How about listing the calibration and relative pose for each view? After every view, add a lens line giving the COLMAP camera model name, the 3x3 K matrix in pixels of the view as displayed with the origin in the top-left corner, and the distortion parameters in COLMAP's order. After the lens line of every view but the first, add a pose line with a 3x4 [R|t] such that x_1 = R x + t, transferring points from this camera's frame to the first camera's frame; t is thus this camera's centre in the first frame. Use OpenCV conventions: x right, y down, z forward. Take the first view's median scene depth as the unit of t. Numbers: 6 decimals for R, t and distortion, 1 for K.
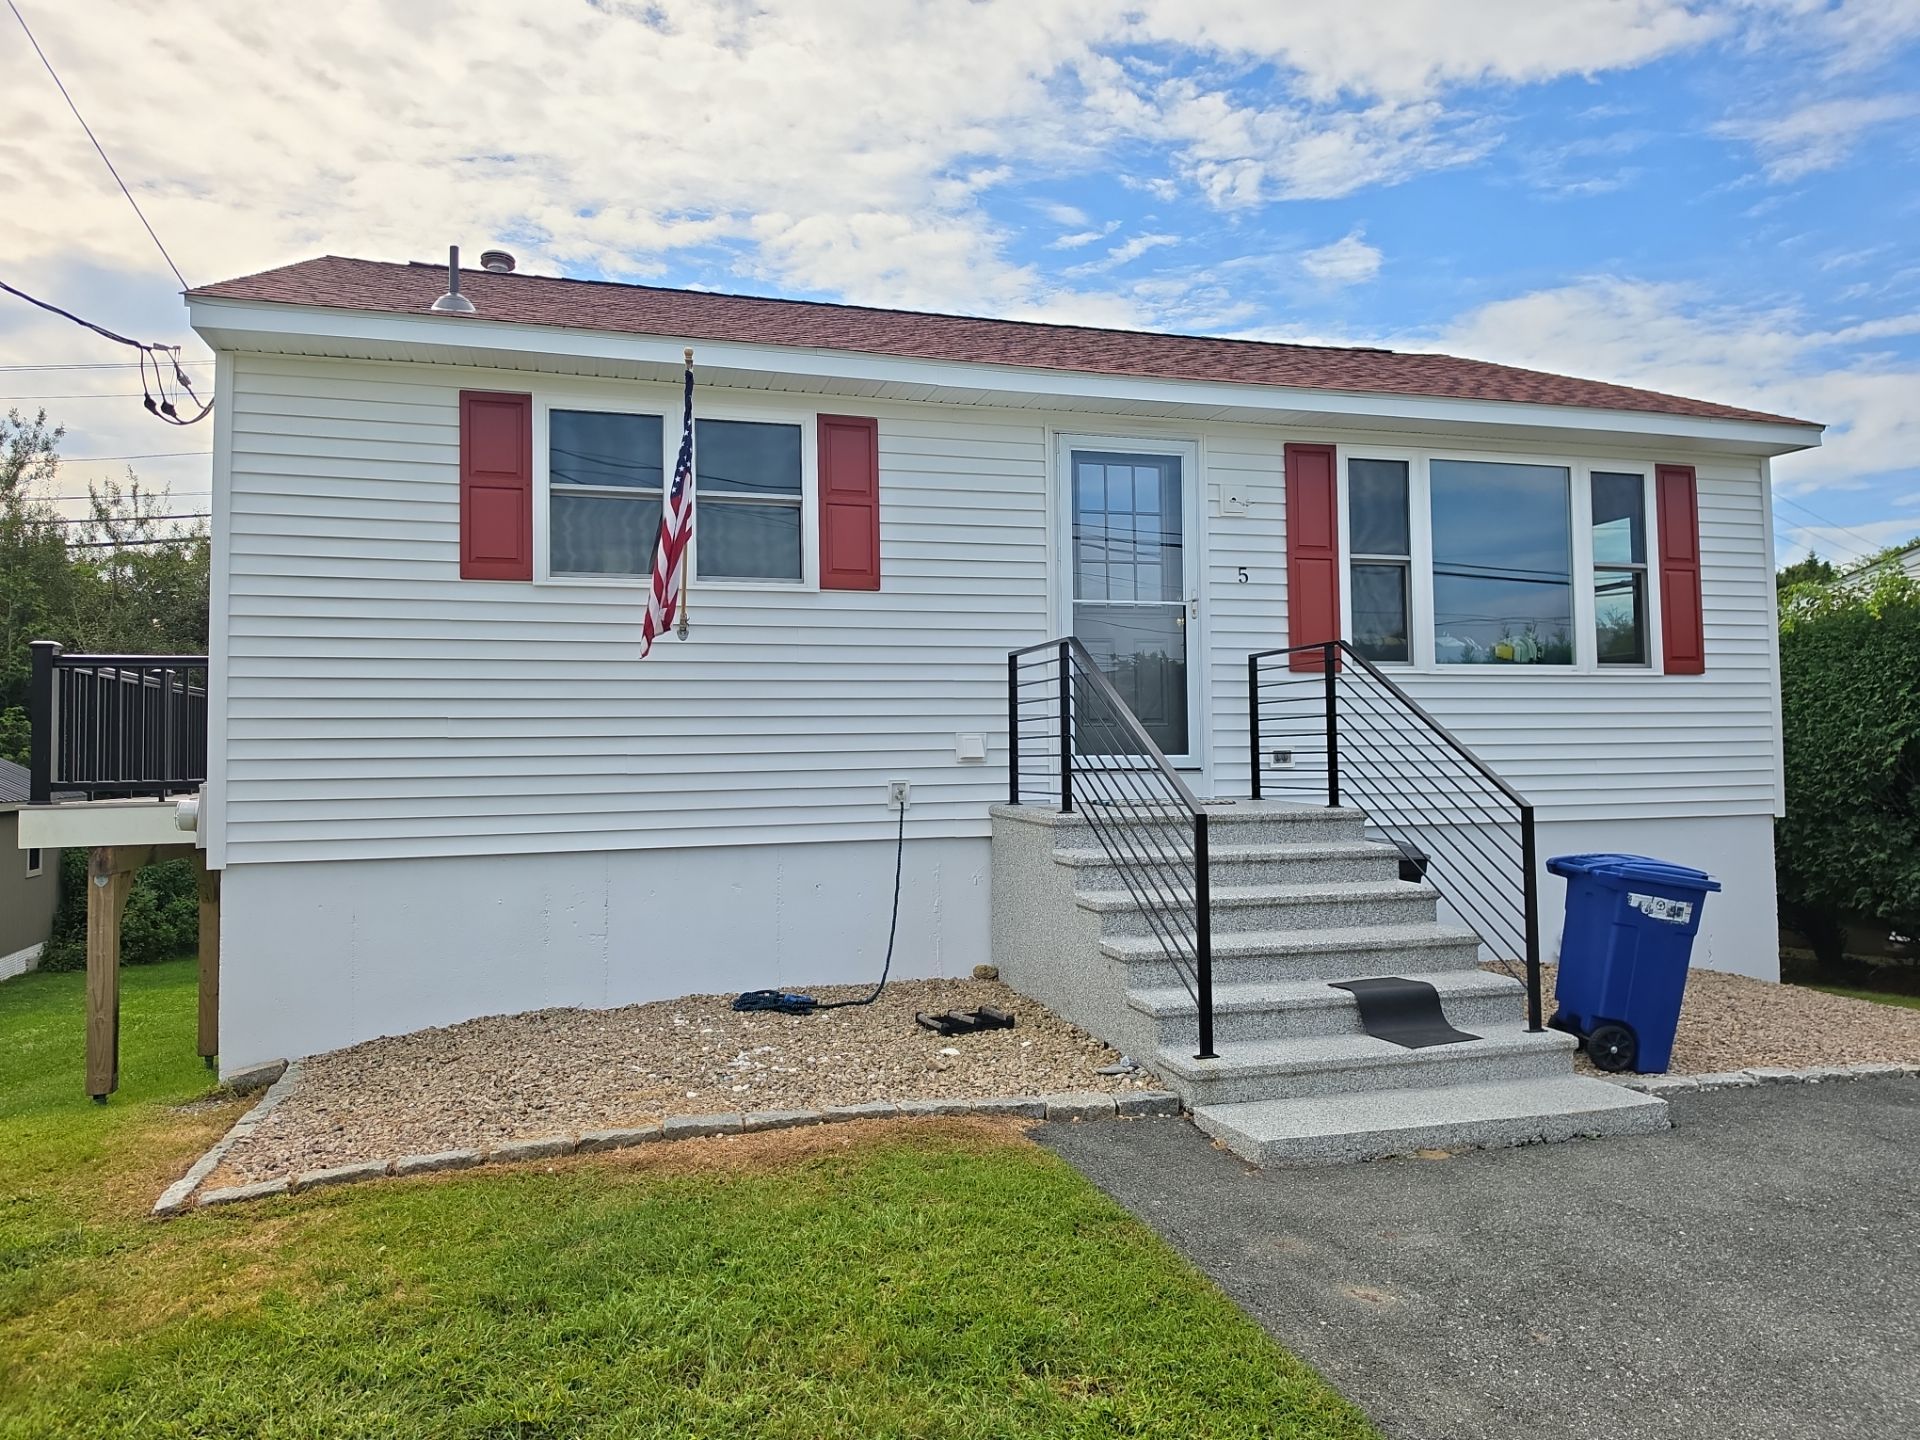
lens RADIAL K [[1305.7, 0, 968.6], [0, 1305.7, 700.7], [0, 0, 1]] dist [0.103530, -0.156282]
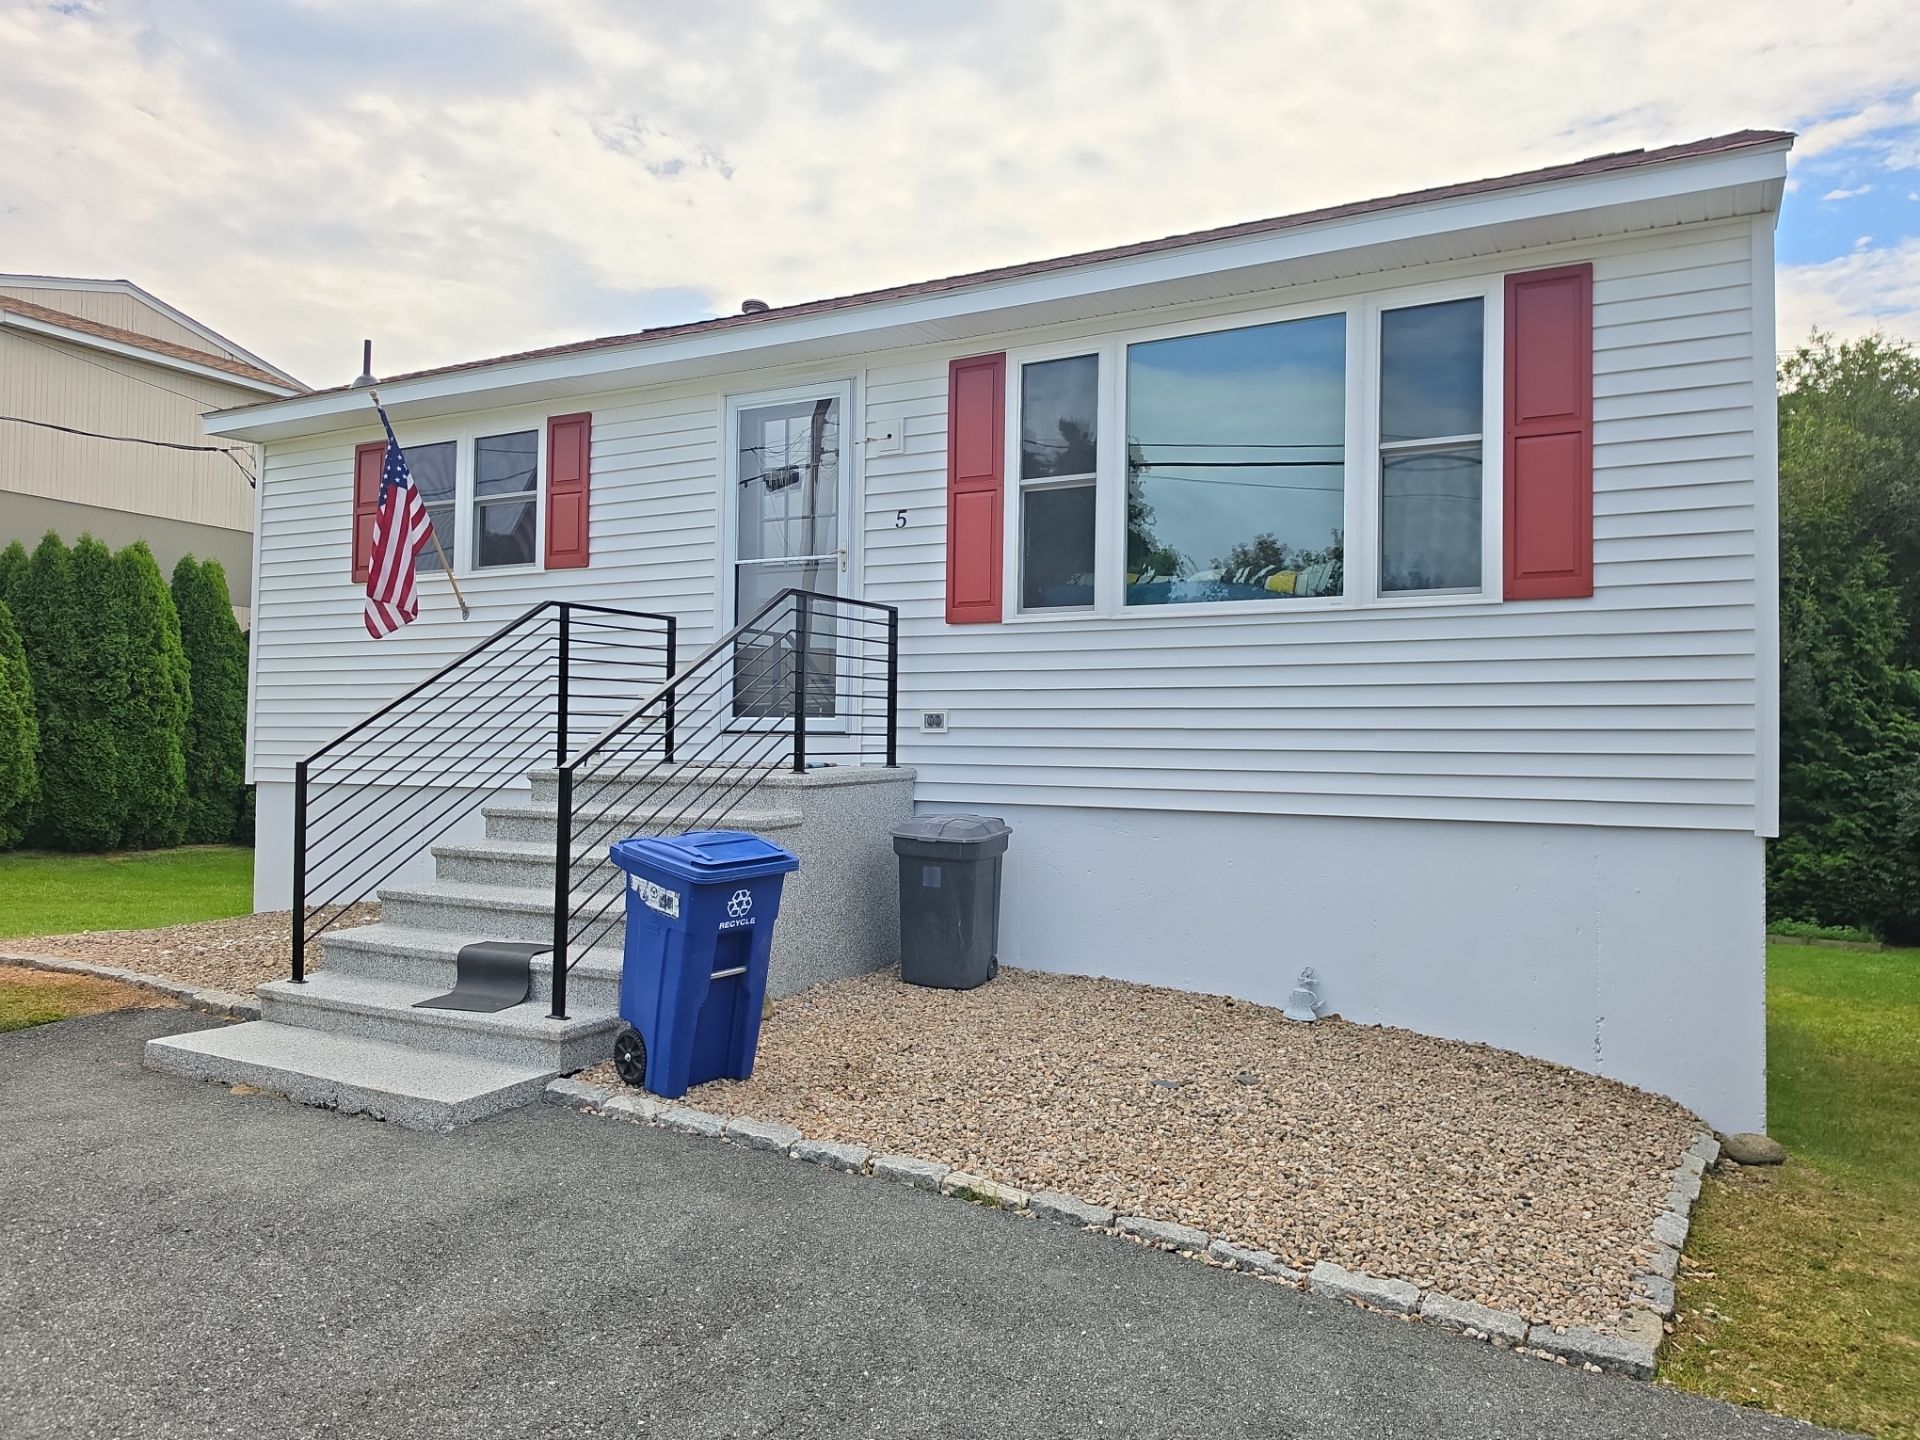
lens RADIAL K [[1305.7, 0, 968.6], [0, 1305.7, 700.7], [0, 0, 1]] dist [0.103530, -0.156282]
pose [[0.709107, -0.001728, -0.705098, 0.882099], [0.012924, 0.999861, 0.010548, 0.020421], [0.704982, -0.016593, 0.709031, 0.398110]]
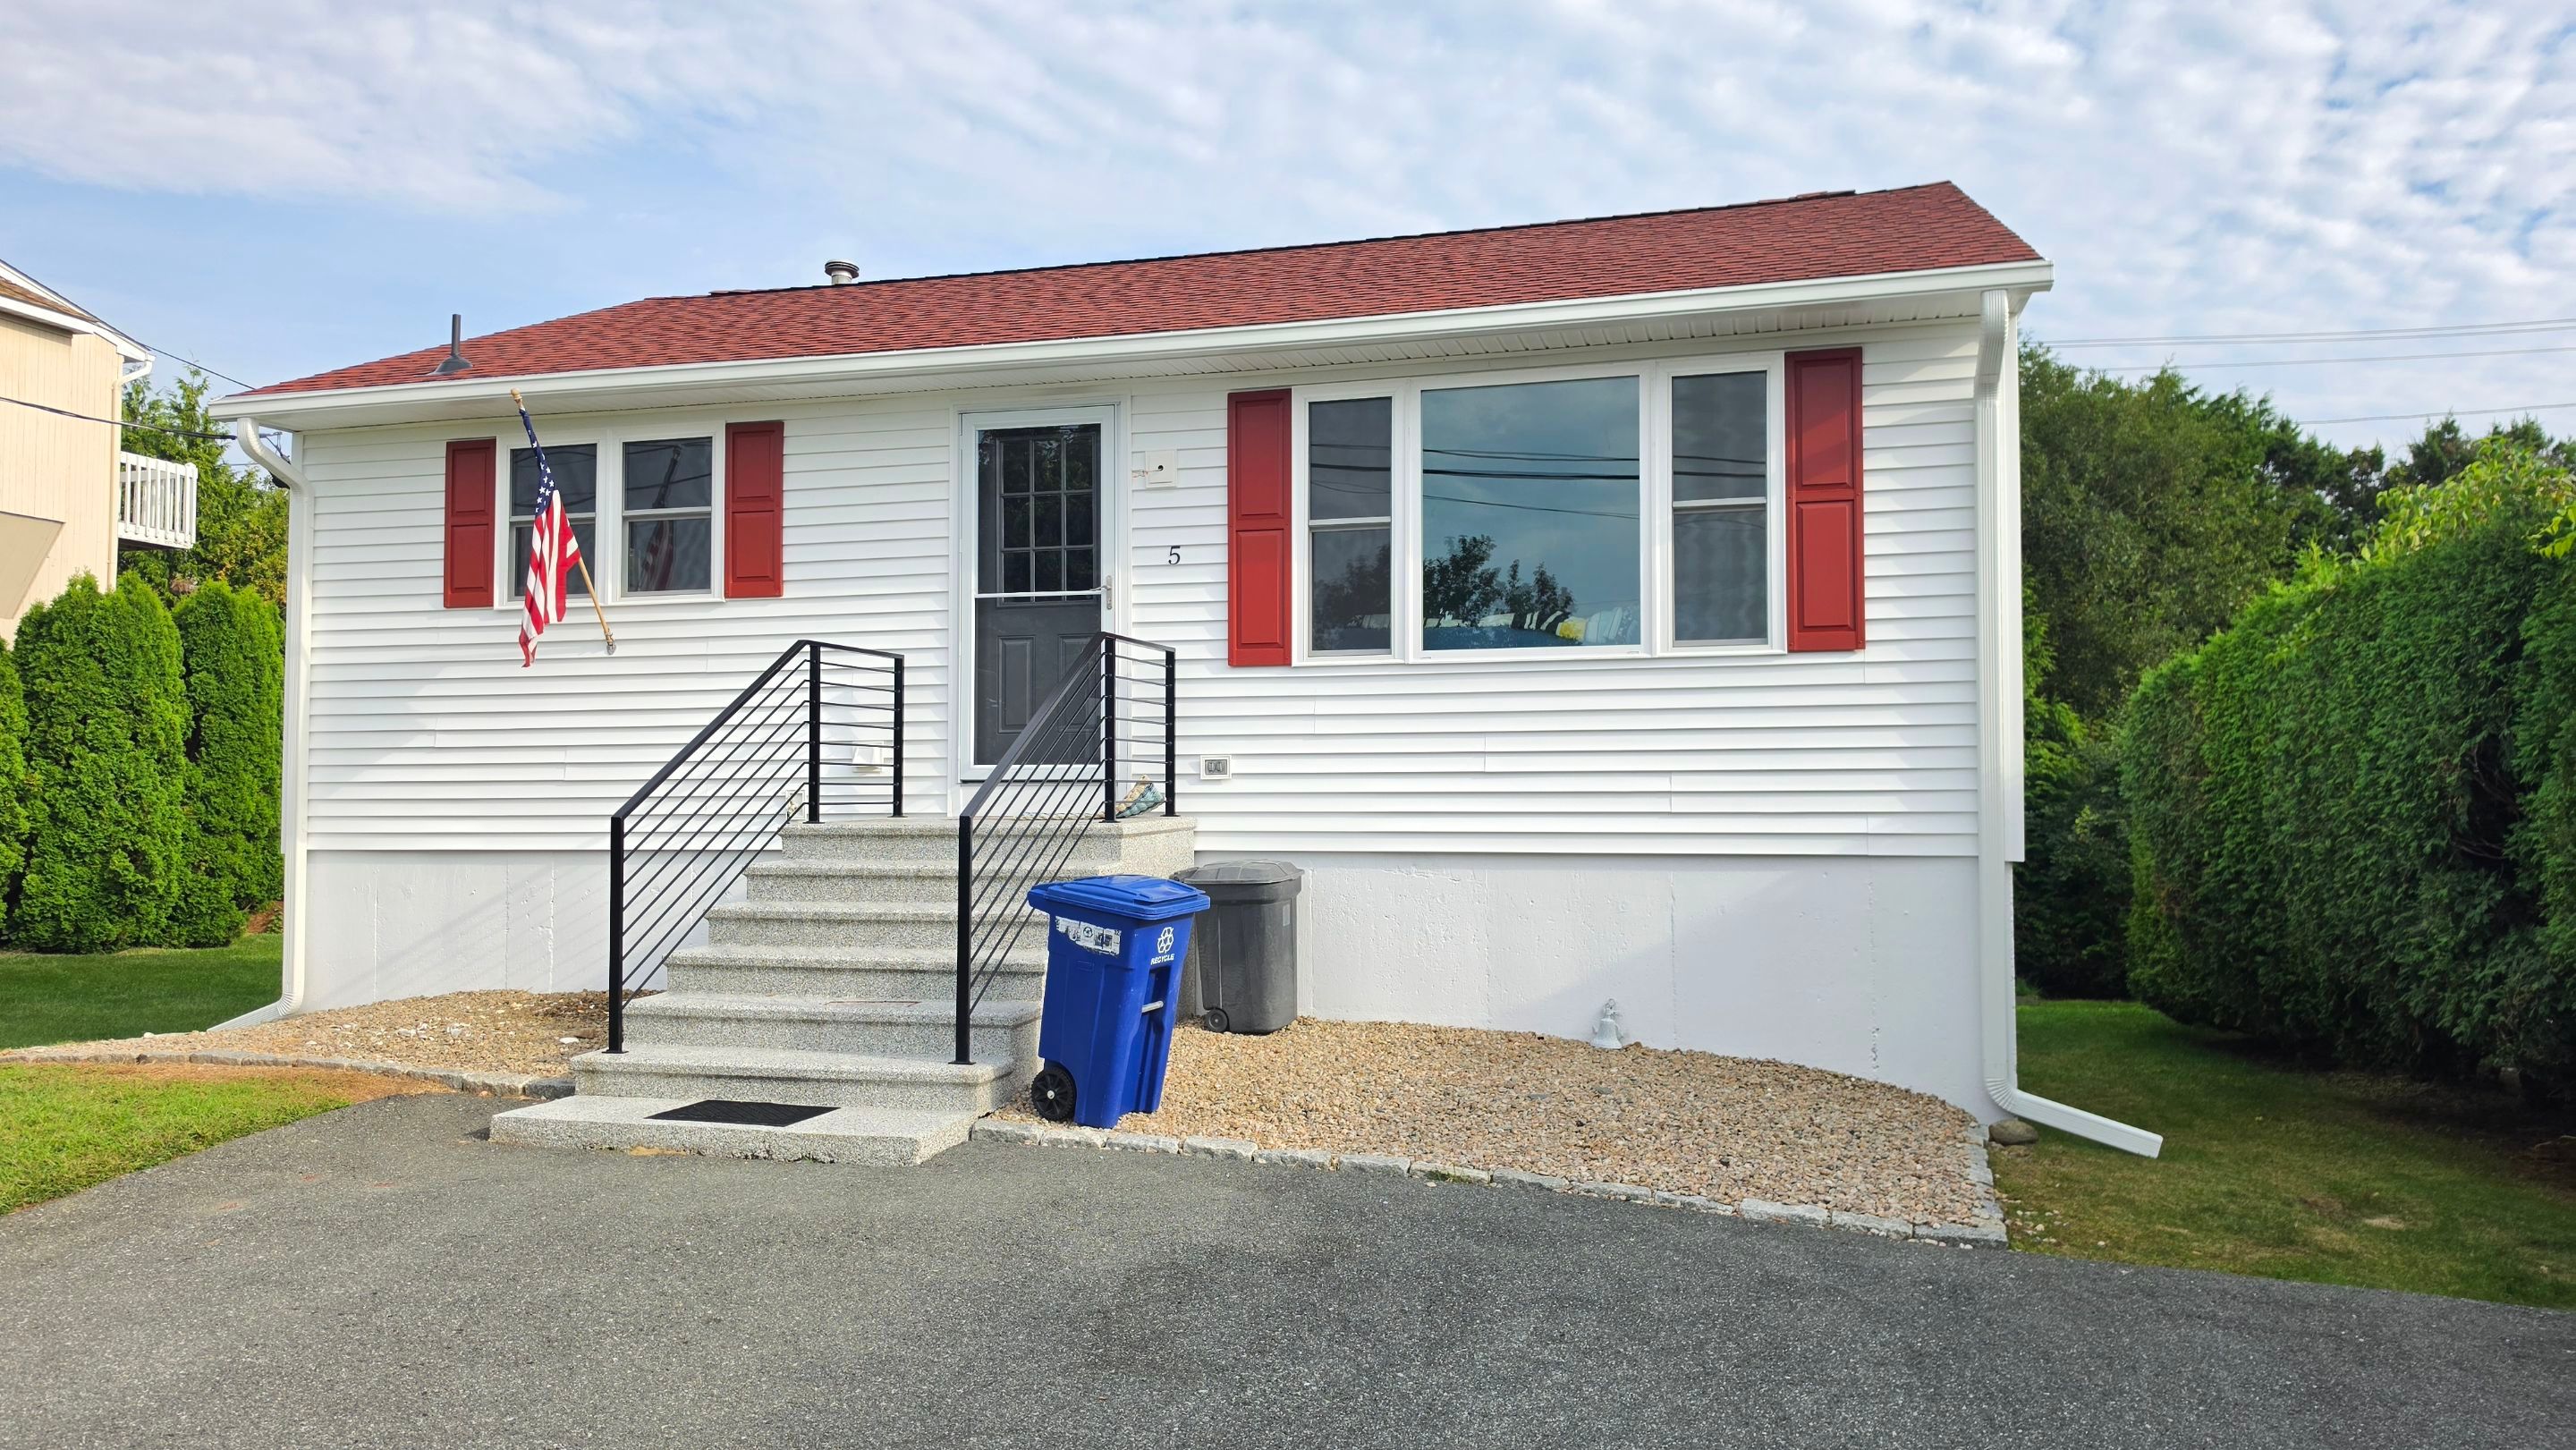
lens RADIAL K [[1743.1, 0, 1288.0], [0, 1743.1, 725.0], [0, 0, 1]] dist [0.118706, -0.189075]
pose [[0.847811, -0.010387, -0.530197, 0.883152], [0.016169, 0.999850, 0.006267, 0.009608], [0.530052, -0.013886, 0.847851, 0.072510]]
